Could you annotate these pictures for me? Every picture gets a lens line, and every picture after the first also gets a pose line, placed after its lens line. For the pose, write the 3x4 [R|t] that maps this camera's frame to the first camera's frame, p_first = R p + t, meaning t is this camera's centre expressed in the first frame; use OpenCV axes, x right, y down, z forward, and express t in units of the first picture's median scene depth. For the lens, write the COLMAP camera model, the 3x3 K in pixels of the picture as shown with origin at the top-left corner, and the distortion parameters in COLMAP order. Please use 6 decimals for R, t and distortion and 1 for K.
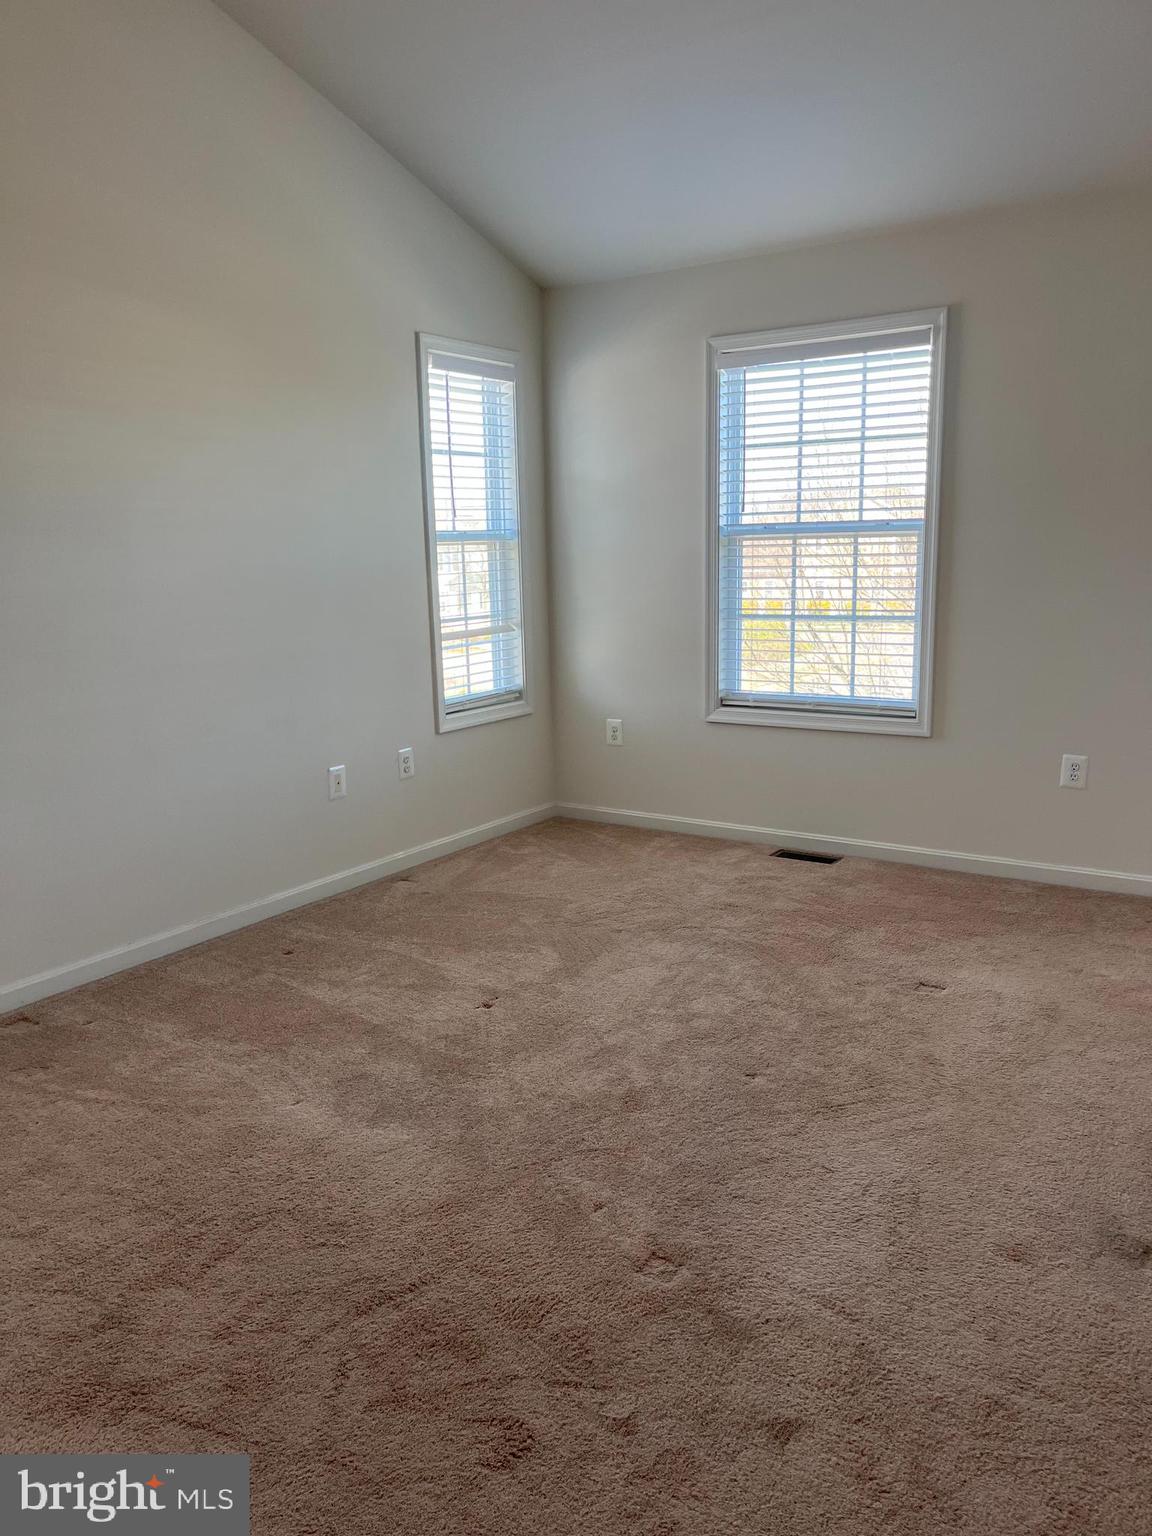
lens RADIAL K [[1147.6, 0, 568.5], [0, 1147.6, 774.5], [0, 0, 1]] dist [-0.000611, -0.001275]
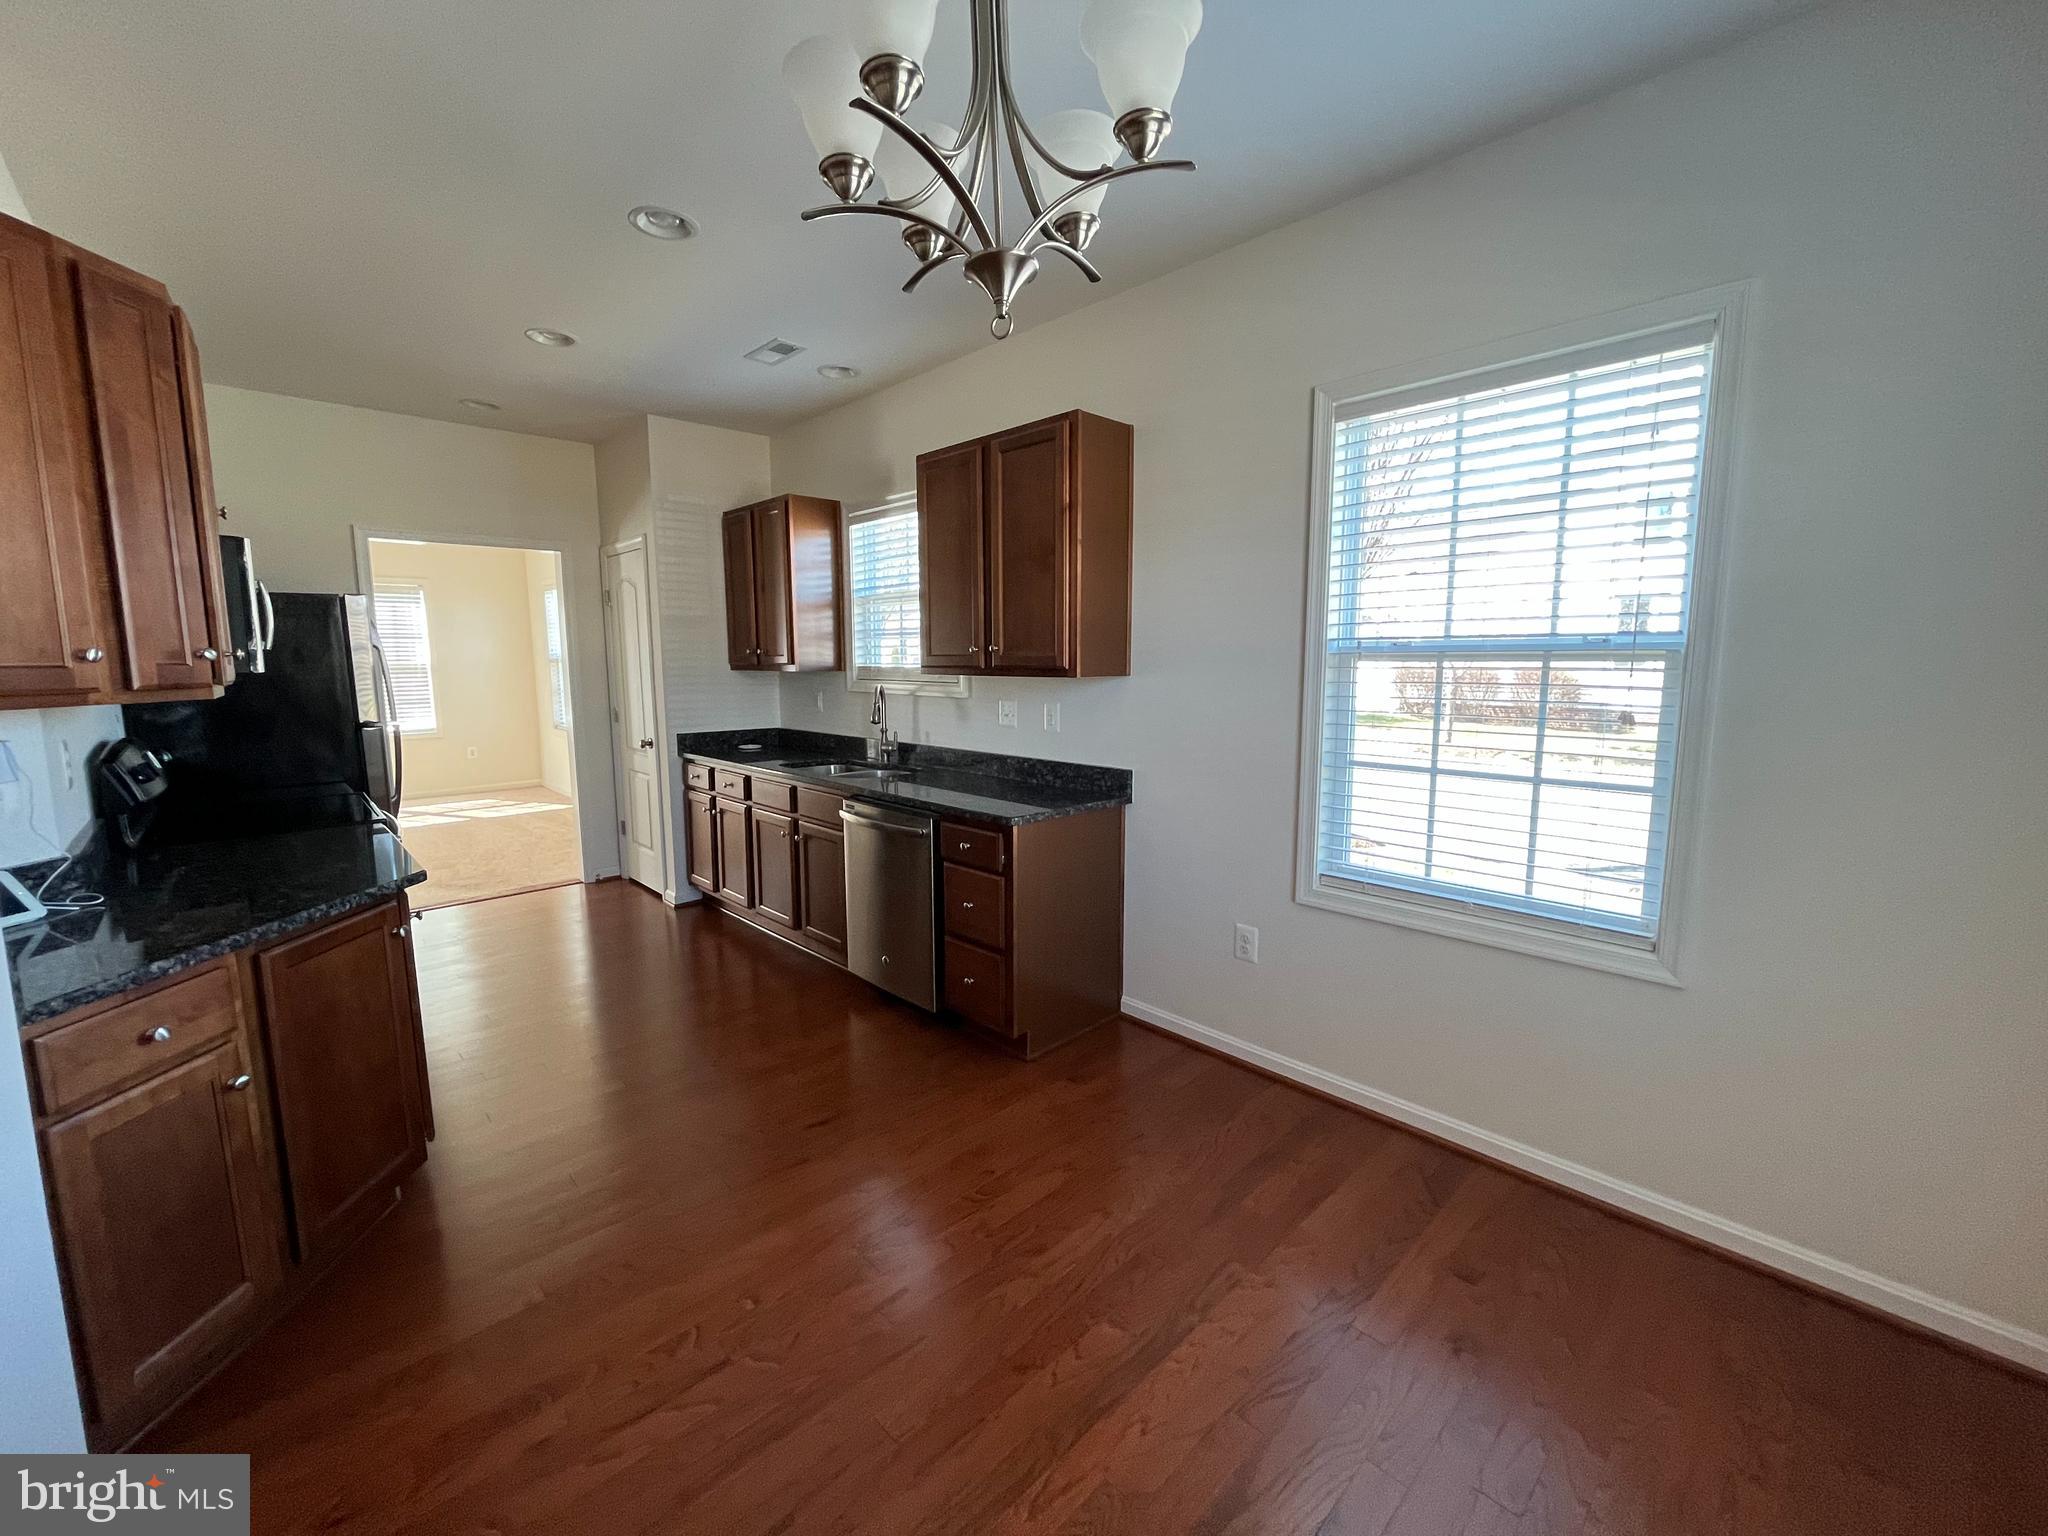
lens RADIAL K [[820.1, 0, 1011.3], [0, 820.1, 759.0], [0, 0, 1]] dist [-0.000409, -0.000231]
pose [[0.958298, 0.049637, -0.281426, 0.094252], [-0.067336, 0.996291, -0.053565, -0.104647], [0.277723, 0.070282, 0.958087, 0.473748]]
